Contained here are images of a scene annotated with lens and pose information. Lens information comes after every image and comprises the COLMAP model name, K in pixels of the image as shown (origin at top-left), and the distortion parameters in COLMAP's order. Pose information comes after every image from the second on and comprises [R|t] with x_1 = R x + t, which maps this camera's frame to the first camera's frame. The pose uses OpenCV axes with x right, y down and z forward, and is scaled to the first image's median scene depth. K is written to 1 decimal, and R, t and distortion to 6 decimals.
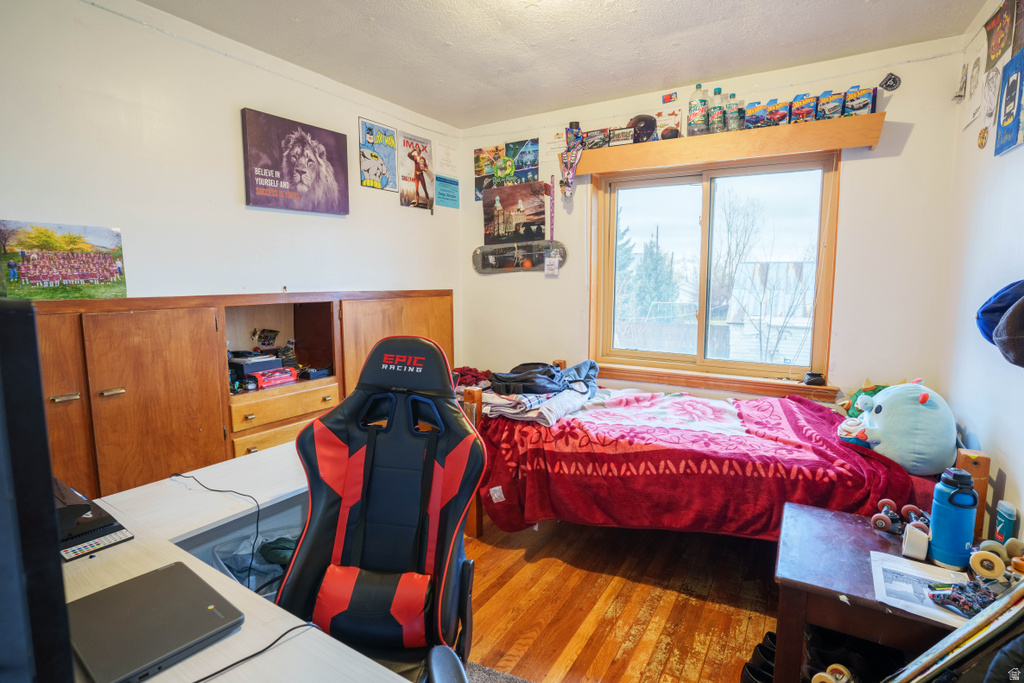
lens RADIAL K [[501.8, 0, 510.1], [0, 501.8, 340.5], [0, 0, 1]] dist [-0.078649, 0.036408]
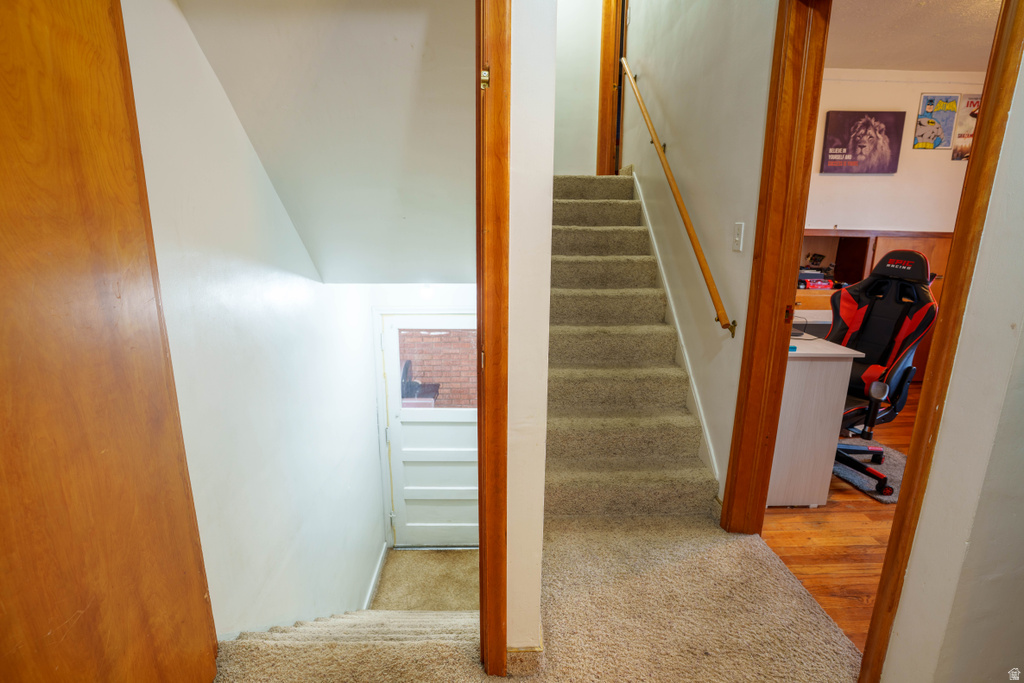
lens RADIAL K [[501.8, 0, 510.1], [0, 501.8, 340.5], [0, 0, 1]] dist [-0.078649, 0.036408]
pose [[0.548280, 0.195955, -0.813014, 0.281605], [-0.108022, 0.980611, 0.163502, 0.102638], [0.829289, -0.001821, 0.558817, -0.671311]]
